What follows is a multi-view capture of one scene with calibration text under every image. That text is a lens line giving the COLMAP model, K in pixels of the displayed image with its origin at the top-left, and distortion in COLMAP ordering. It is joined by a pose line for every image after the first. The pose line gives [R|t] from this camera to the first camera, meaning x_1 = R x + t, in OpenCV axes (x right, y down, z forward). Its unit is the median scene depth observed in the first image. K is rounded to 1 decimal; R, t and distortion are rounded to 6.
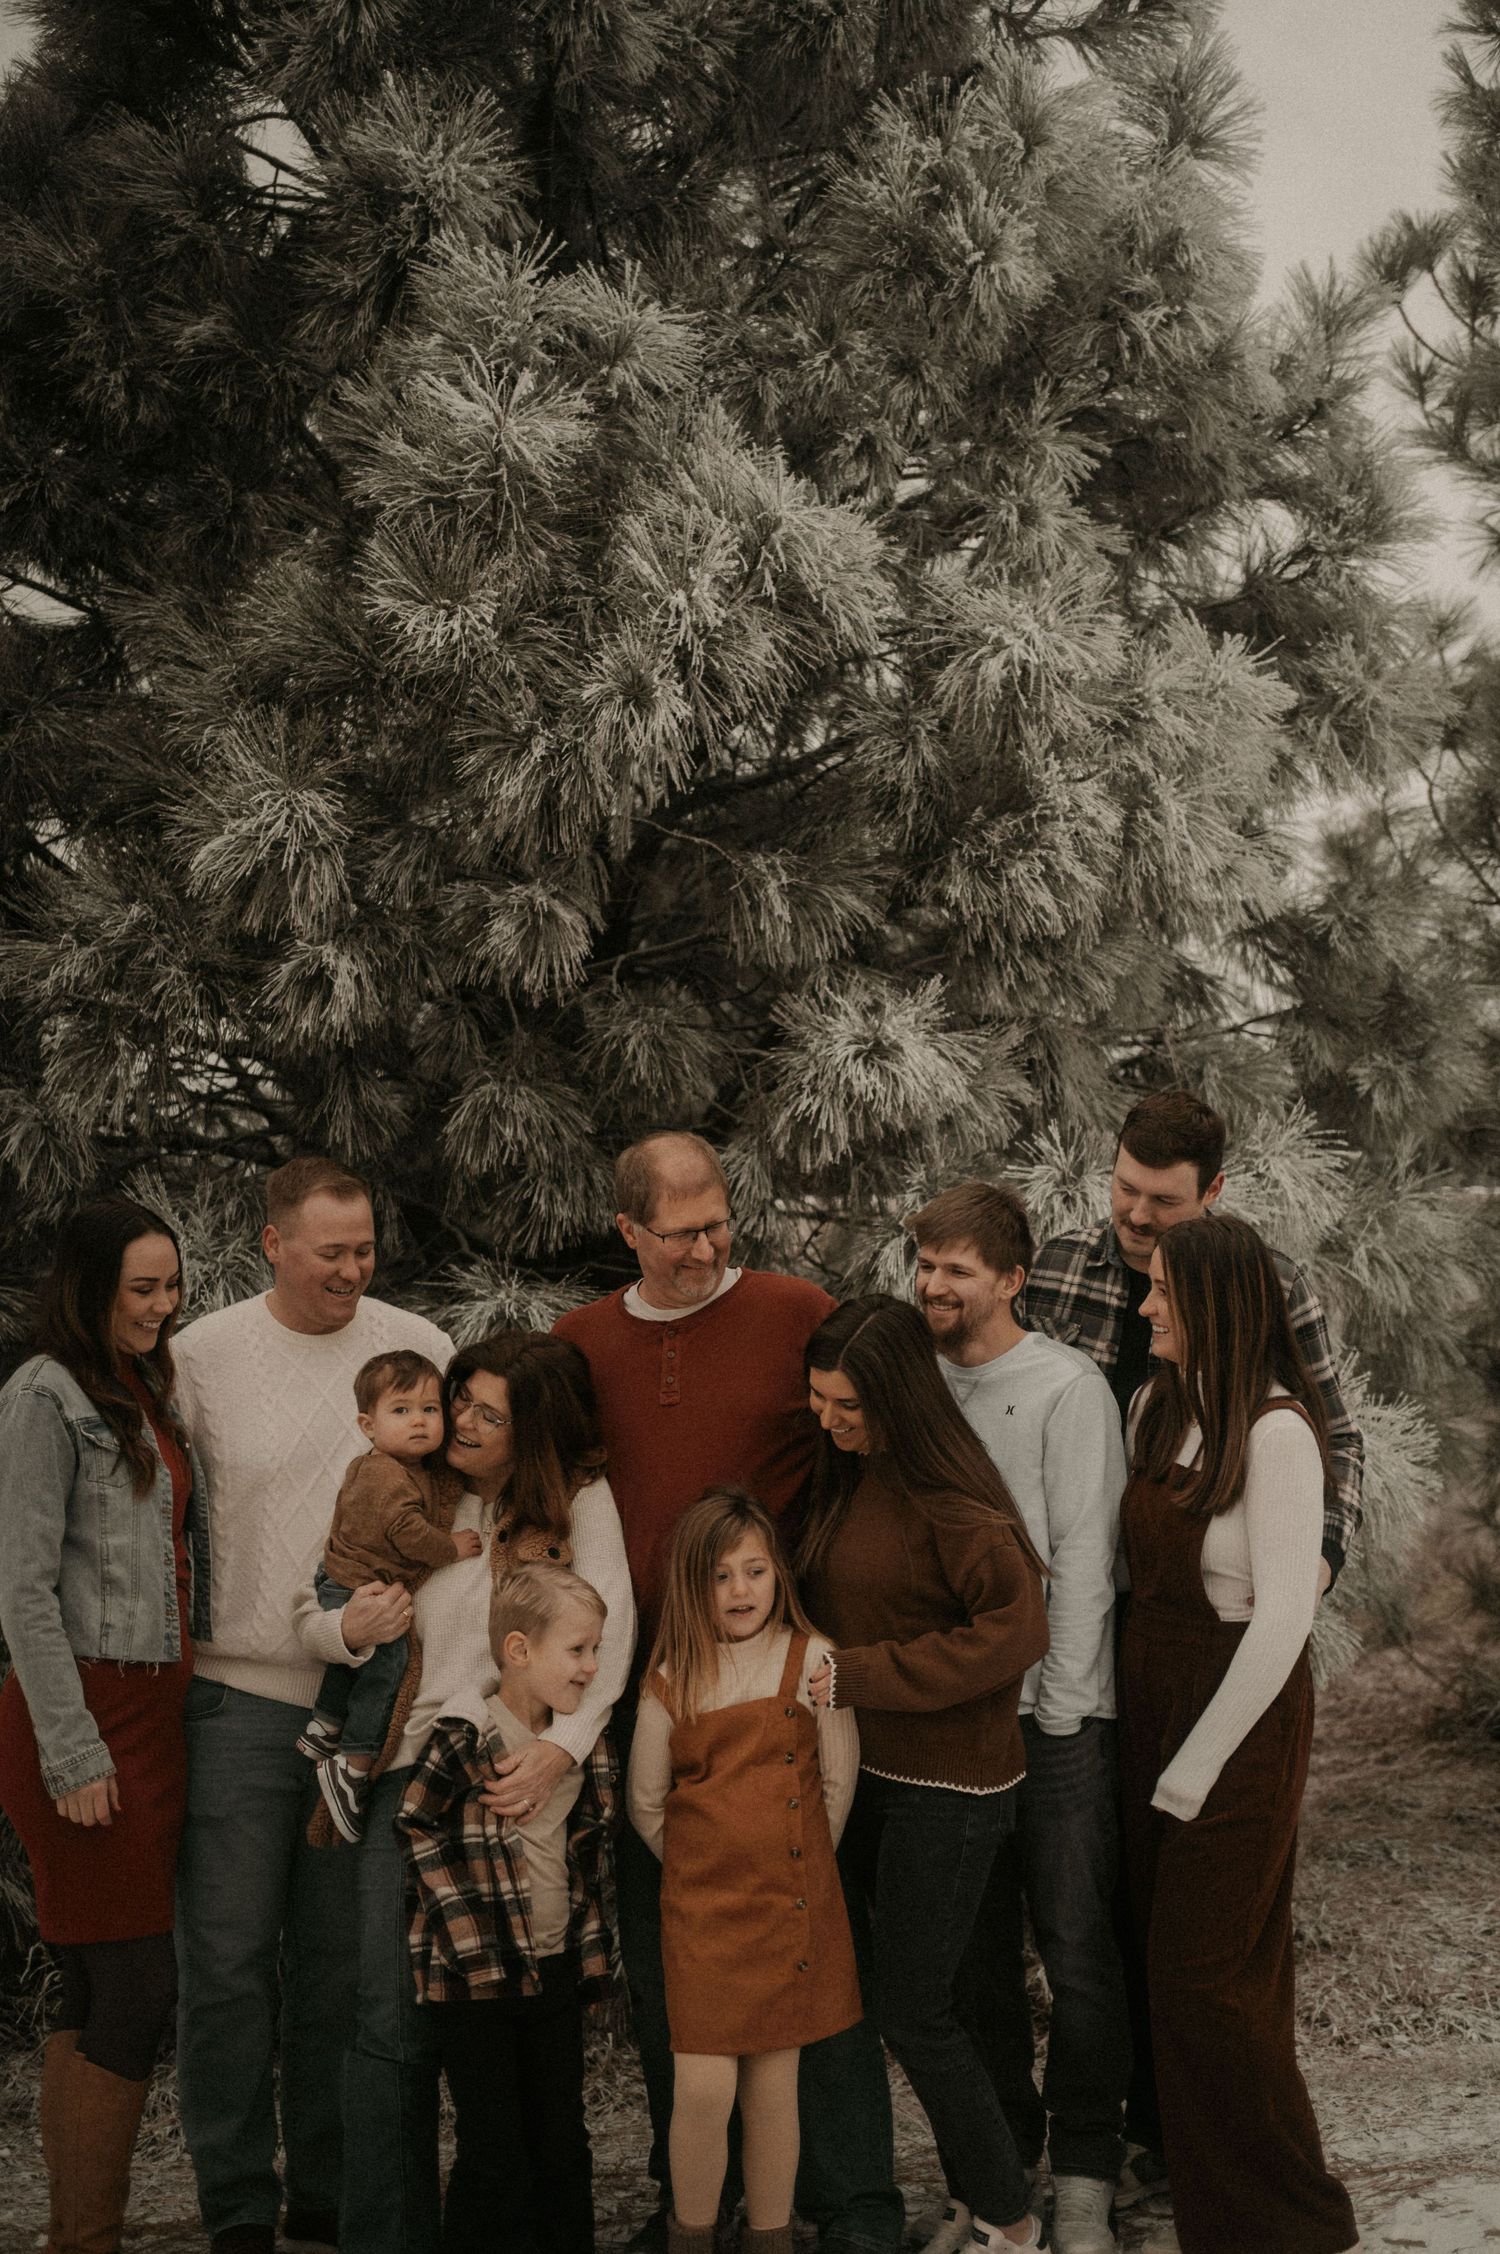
lens RADIAL K [[2625.6, 0, 755.3], [0, 2625.6, 1135.7], [0, 0, 1]] dist [-0.000596, 0.028697]
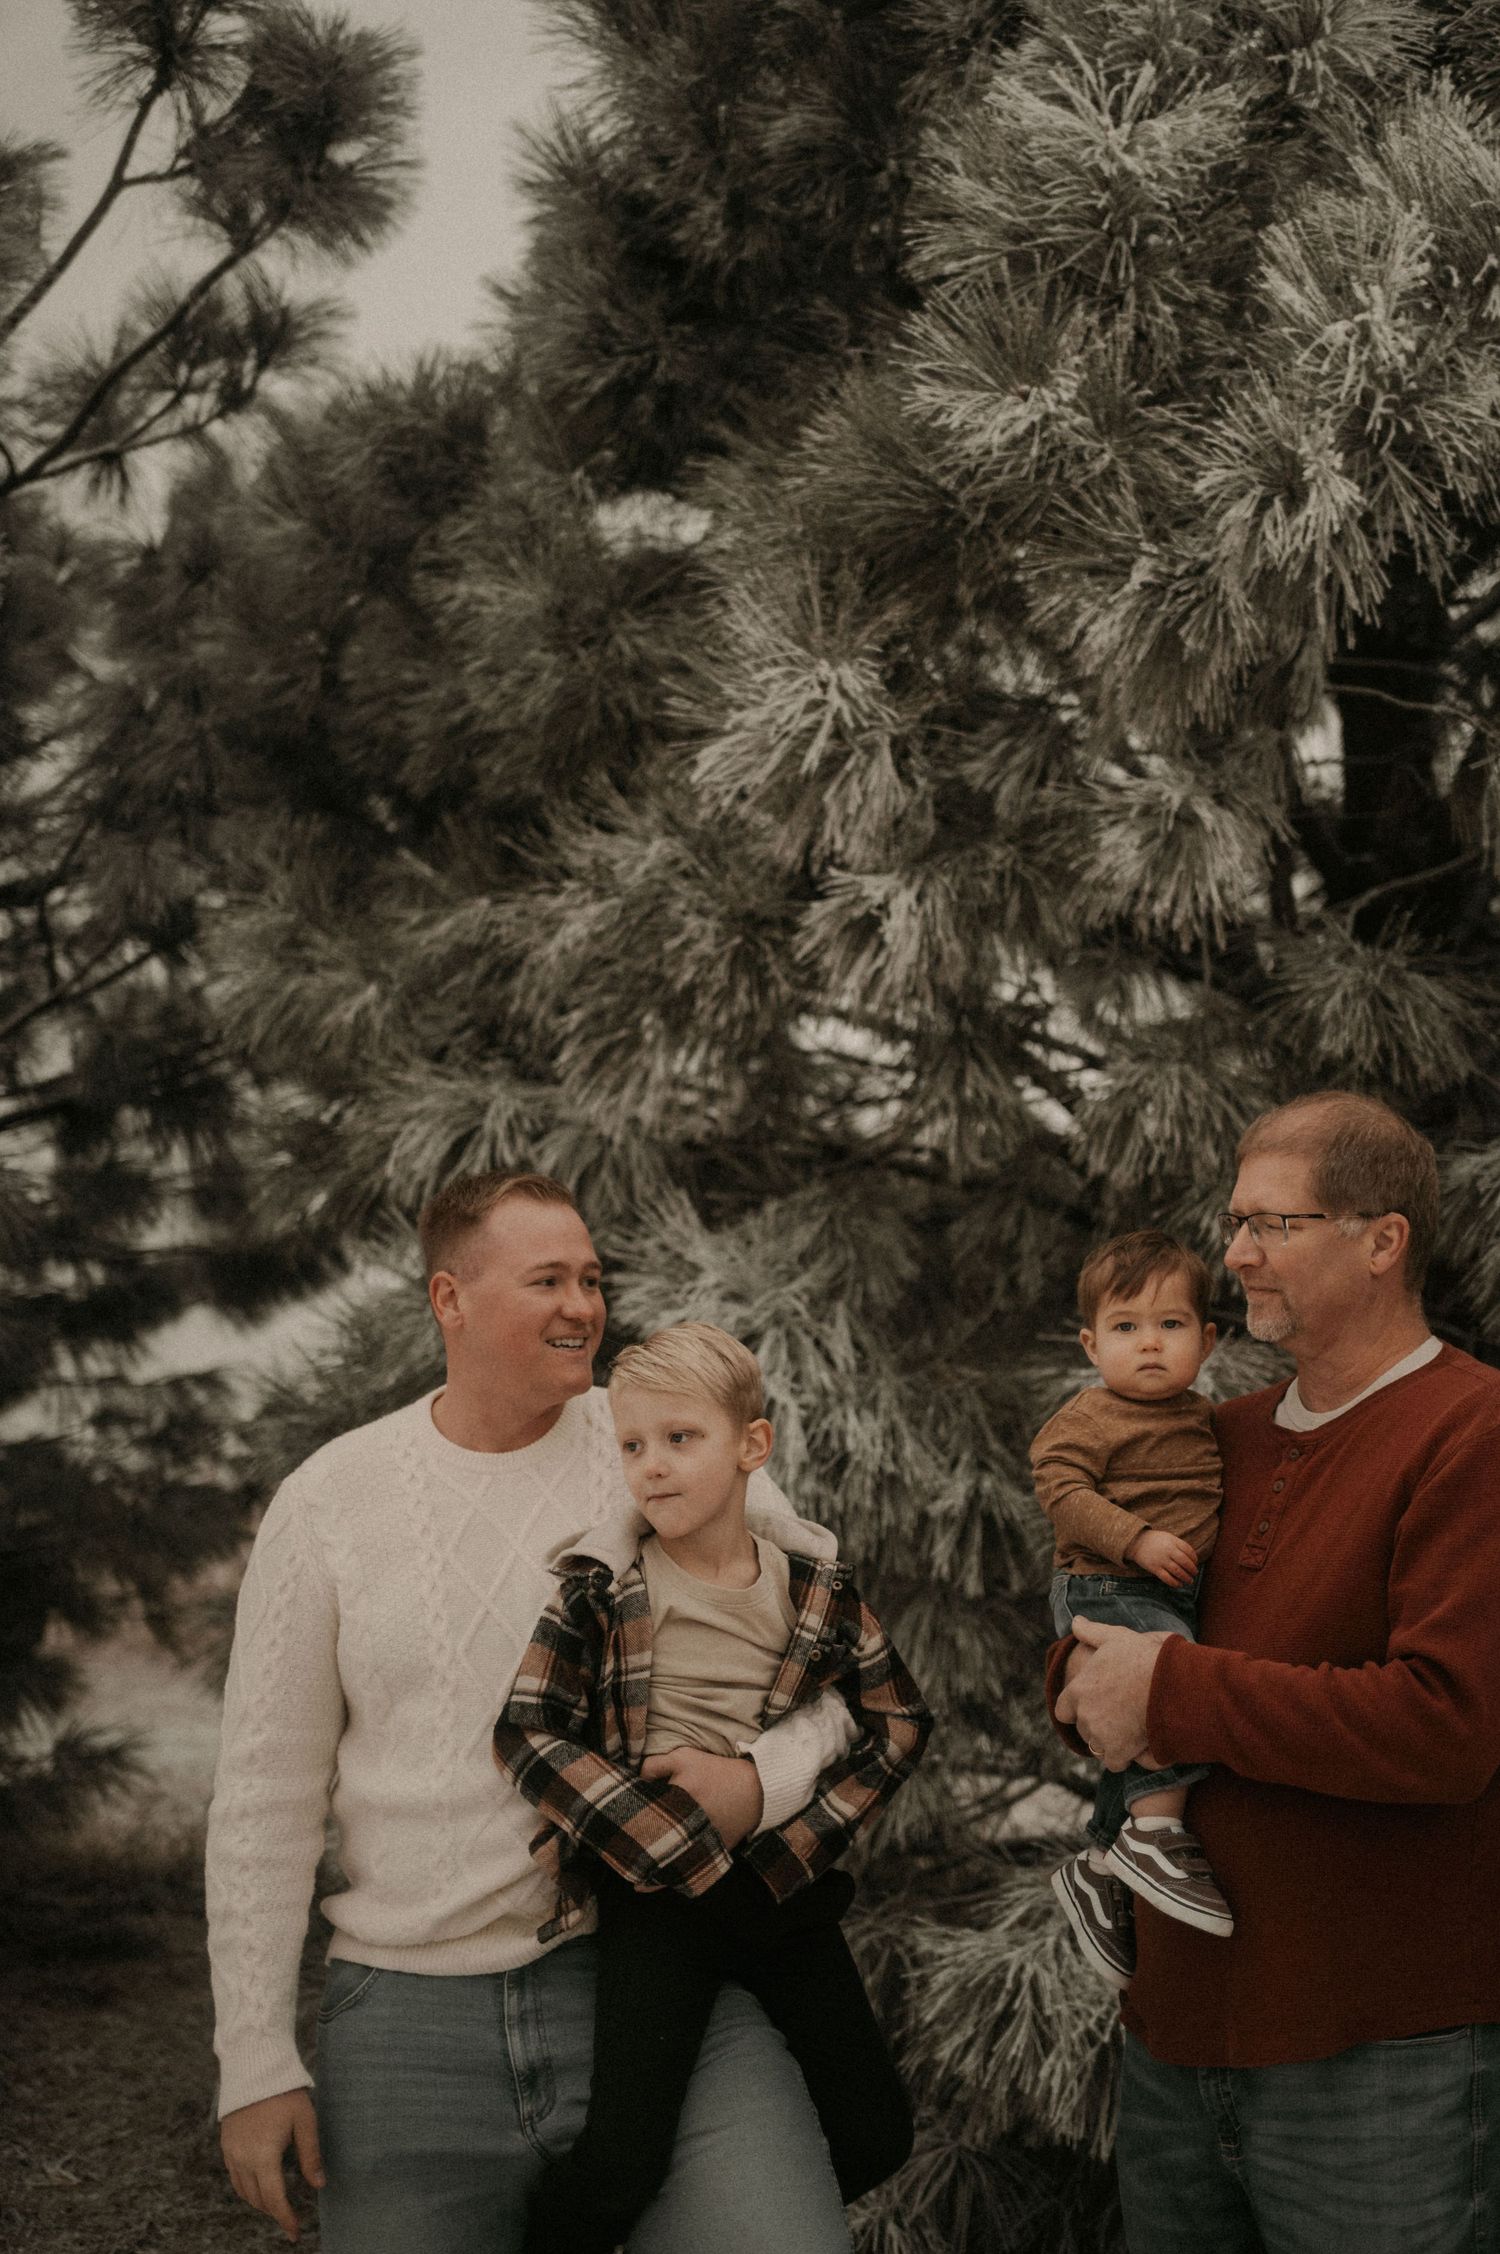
lens RADIAL K [[2625.6, 0, 755.3], [0, 2625.6, 1135.7], [0, 0, 1]] dist [-0.000596, 0.028697]
pose [[0.921197, -0.021243, -0.388516, 0.084320], [0.016145, 0.999735, -0.016380, 0.011051], [0.388762, 0.008816, 0.921296, 0.295206]]
